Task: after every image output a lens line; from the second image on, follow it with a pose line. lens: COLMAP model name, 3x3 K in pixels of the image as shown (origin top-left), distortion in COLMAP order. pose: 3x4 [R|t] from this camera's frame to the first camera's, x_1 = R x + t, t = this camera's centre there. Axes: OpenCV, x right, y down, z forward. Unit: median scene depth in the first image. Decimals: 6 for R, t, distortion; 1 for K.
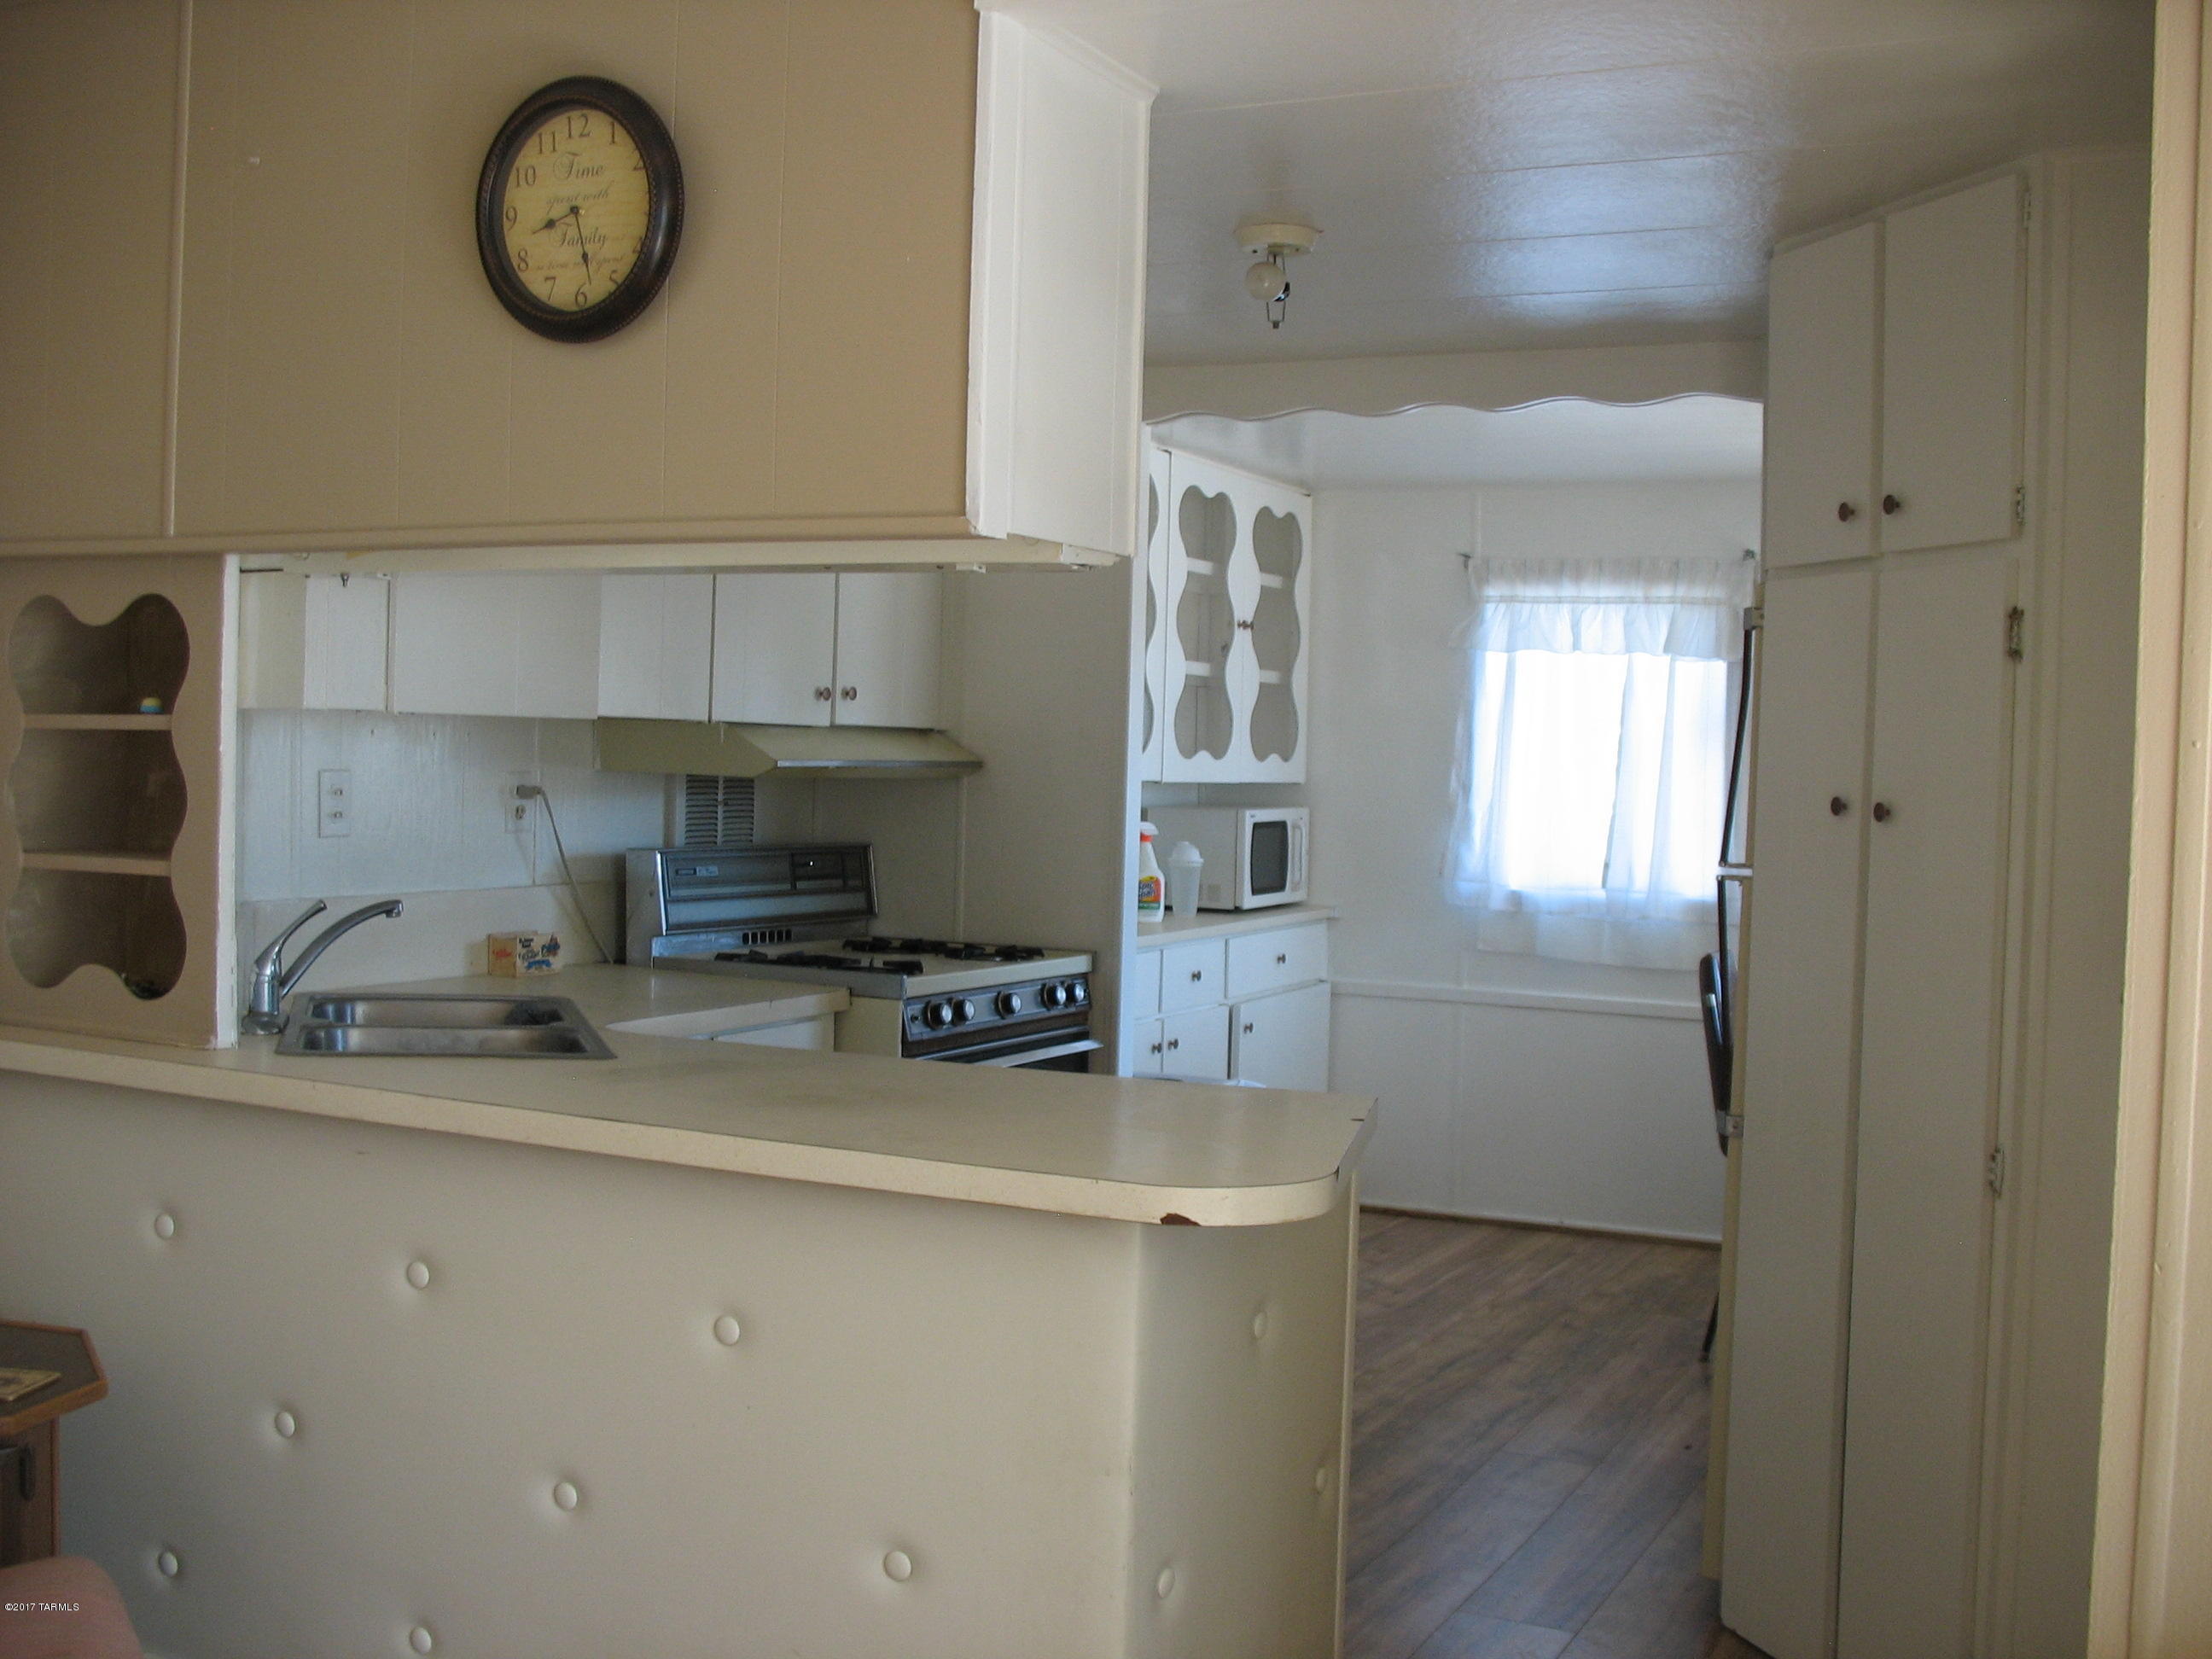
lens RADIAL K [[2300.4, 0, 1106.0], [0, 2300.4, 829.5], [0, 0, 1]] dist [-0.194330, 0.233268]
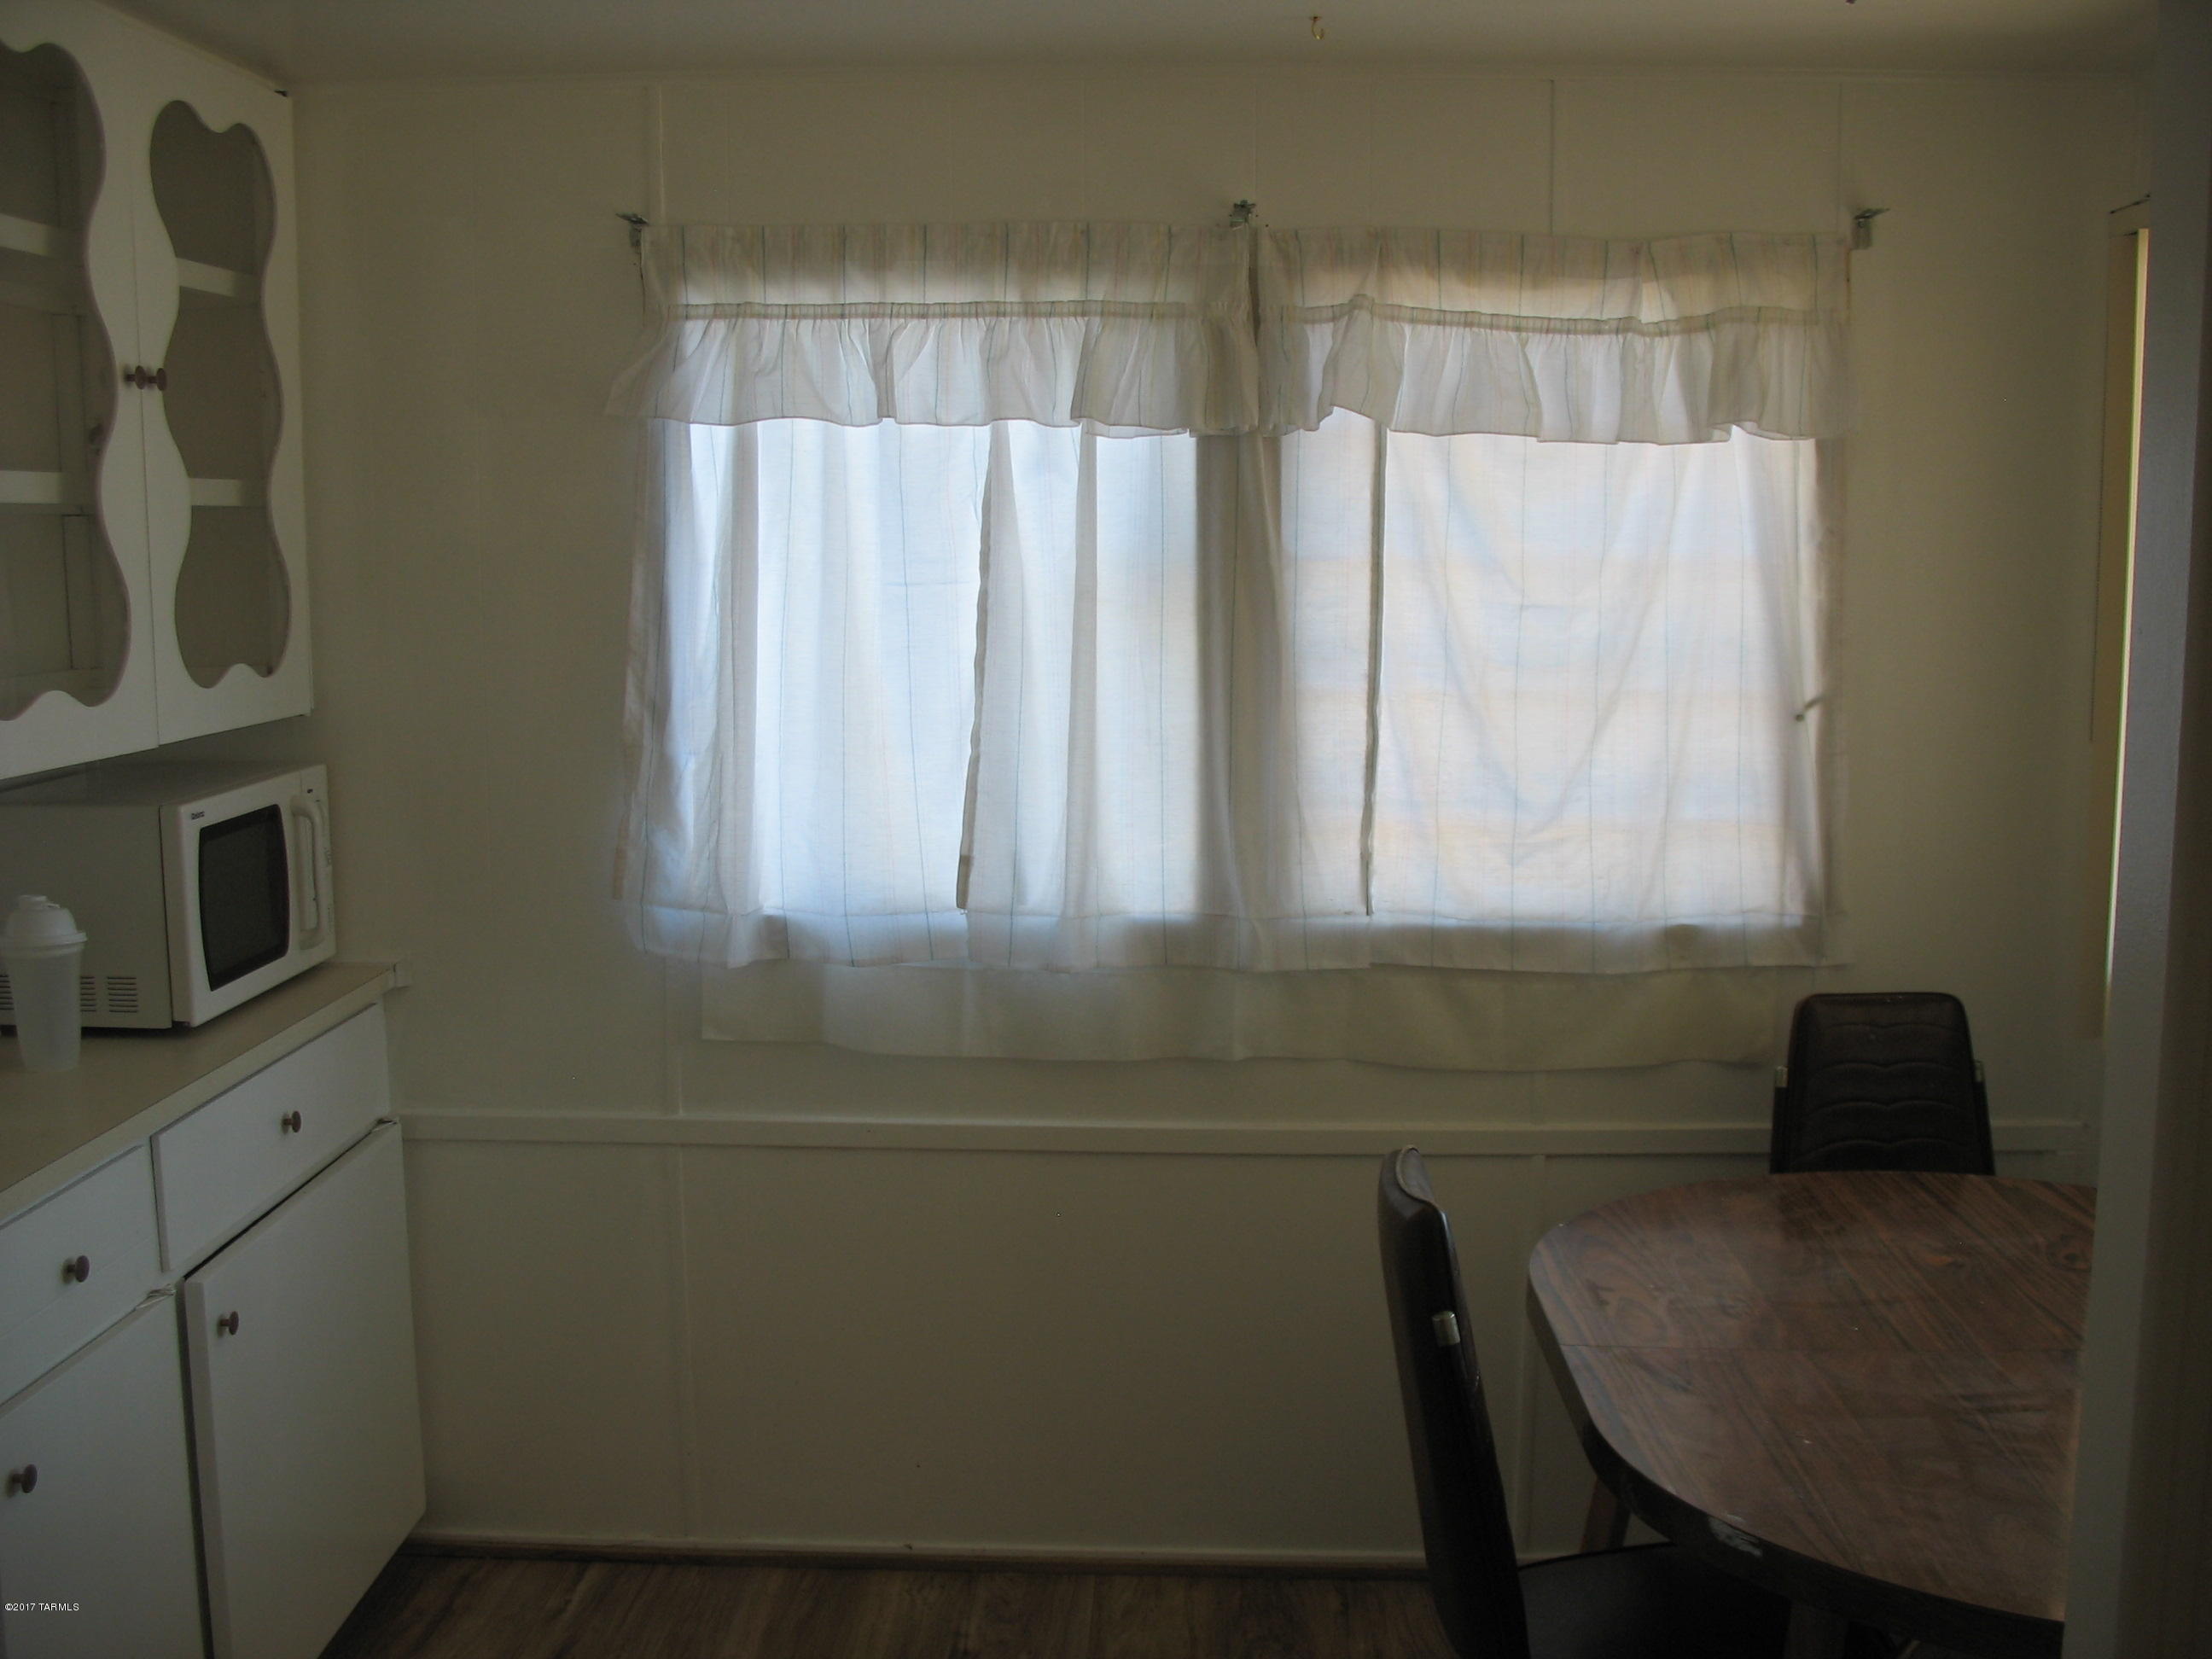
lens RADIAL K [[2300.4, 0, 1106.0], [0, 2300.4, 829.5], [0, 0, 1]] dist [-0.194330, 0.233268]
pose [[0.911756, -0.082554, 0.402349, 0.049233], [0.039302, 0.992633, 0.114607, -0.045333], [-0.408847, -0.088680, 0.908284, 0.534389]]
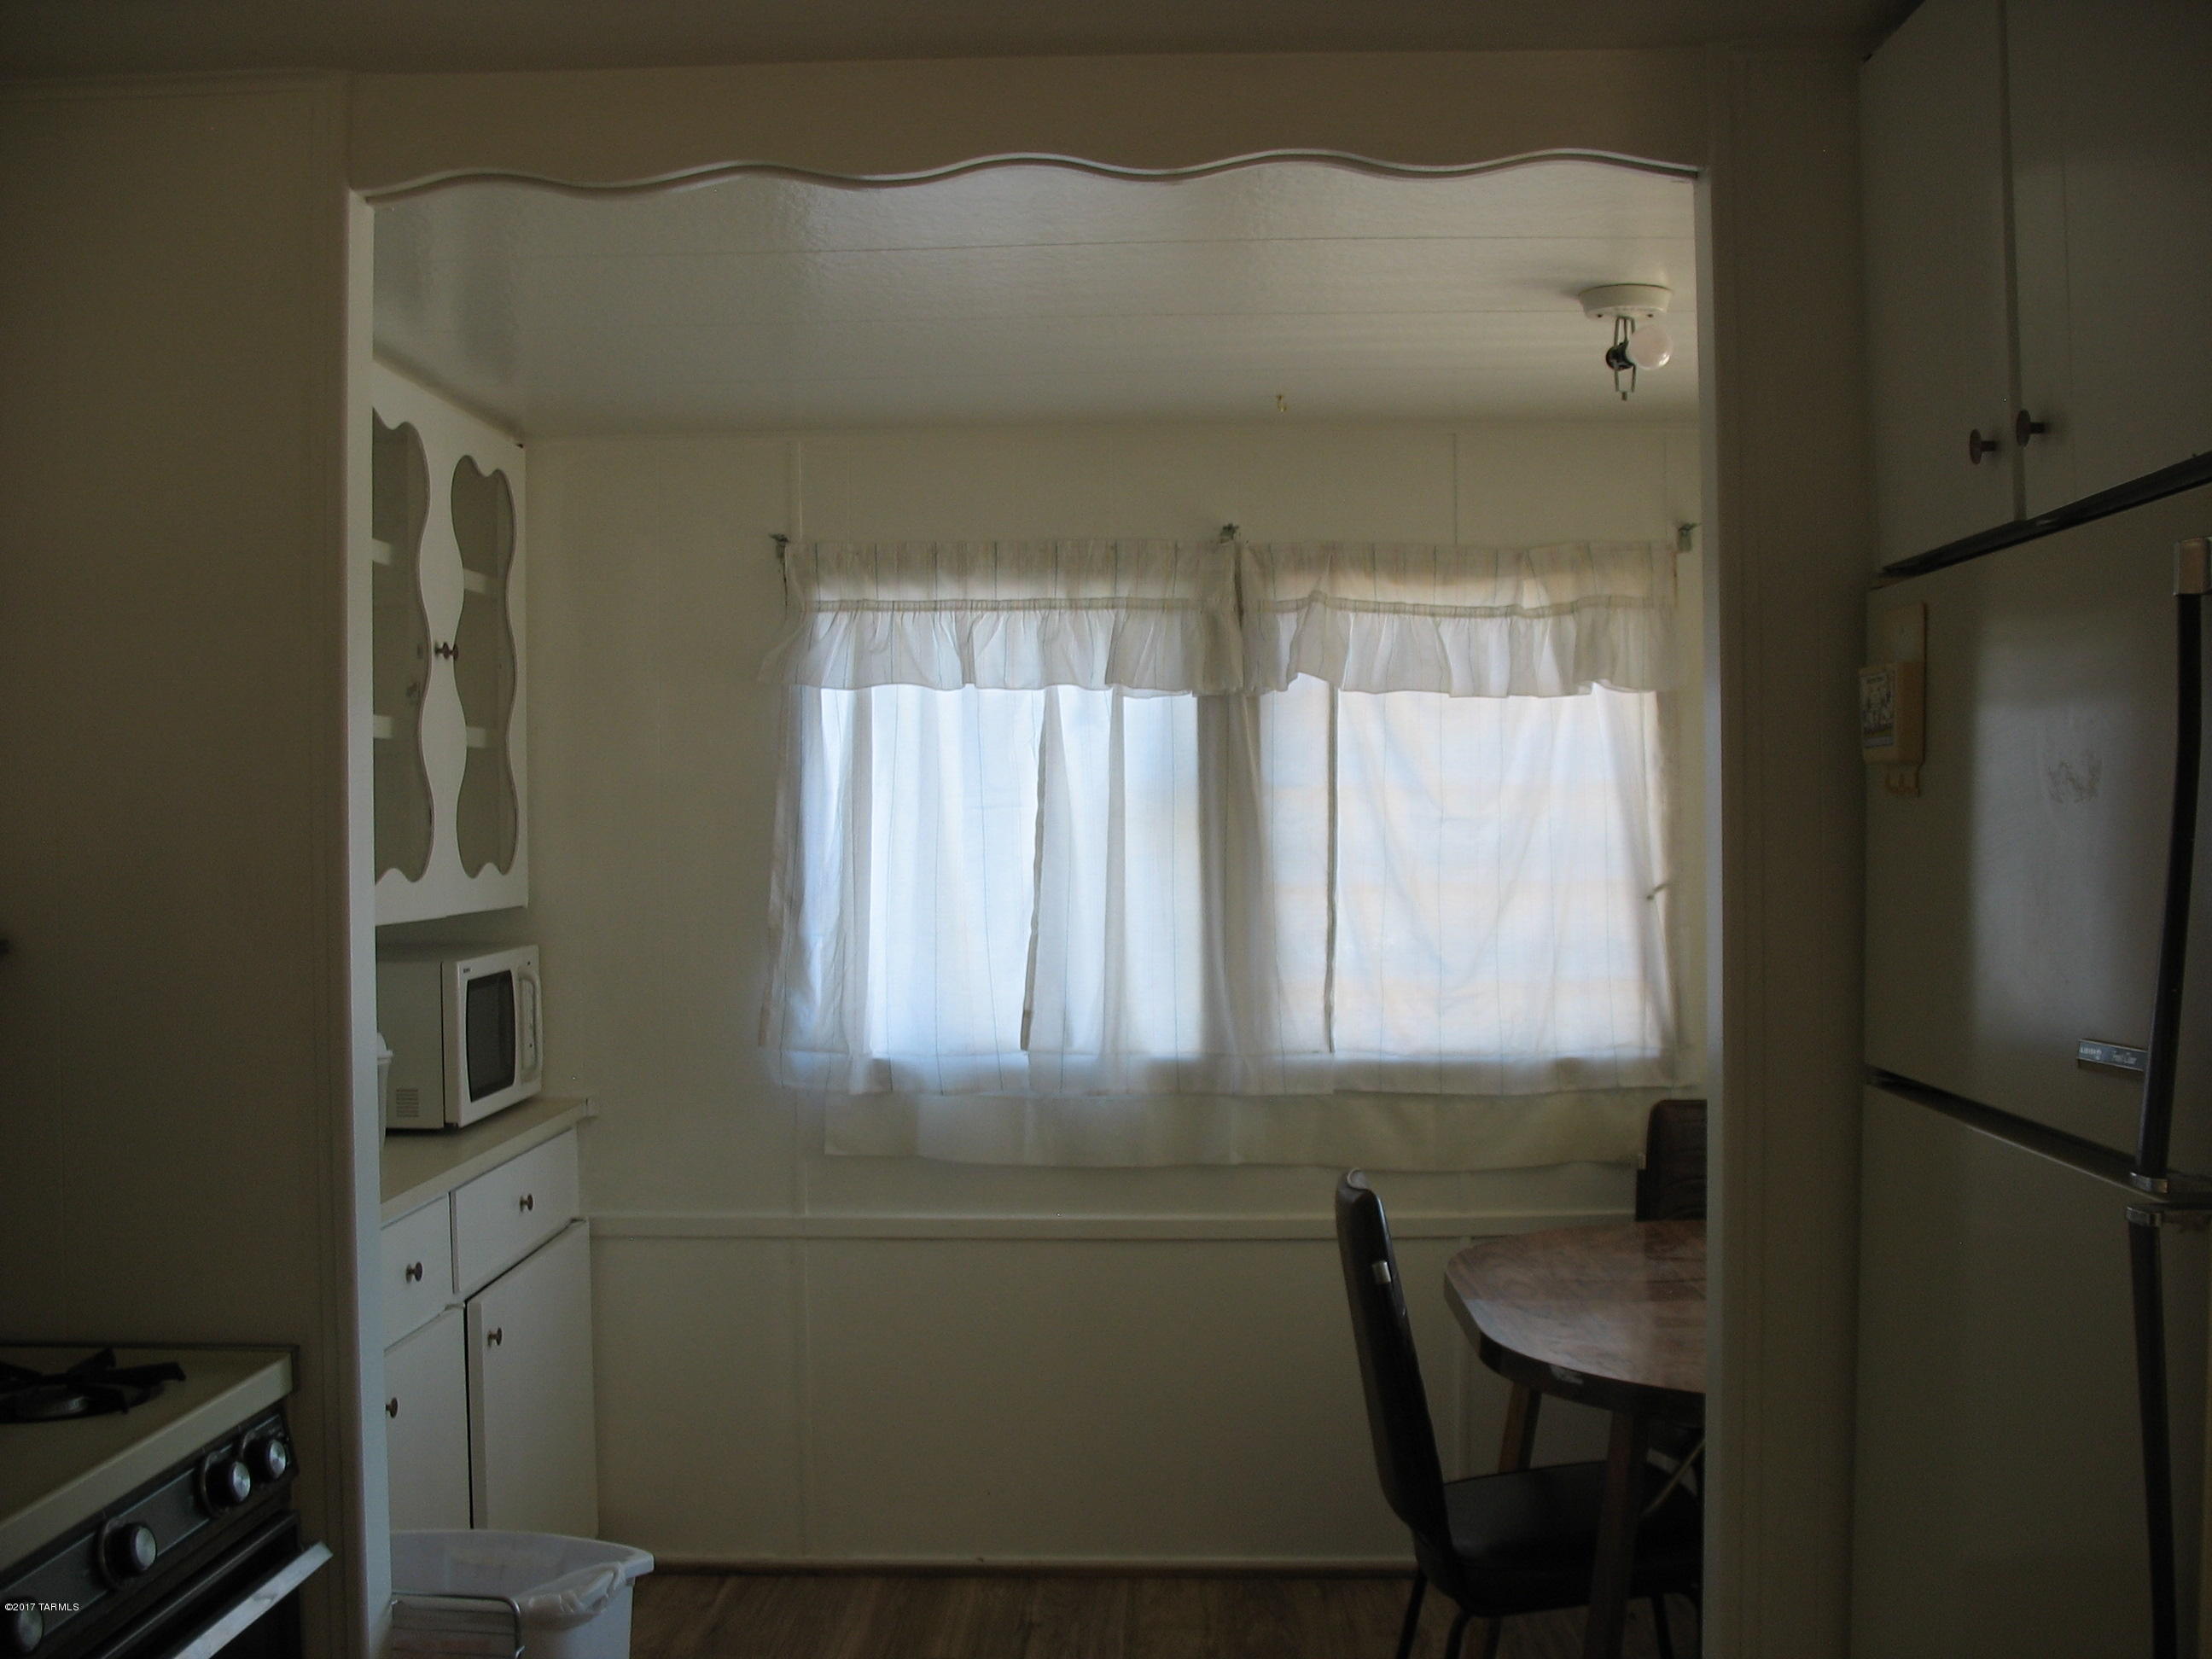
lens RADIAL K [[2300.4, 0, 1106.0], [0, 2300.4, 829.5], [0, 0, 1]] dist [-0.194330, 0.233268]
pose [[0.907863, -0.037772, 0.417562, -0.029954], [0.047312, 0.998802, -0.012517, -0.027008], [-0.416589, 0.031119, 0.908562, 0.390763]]
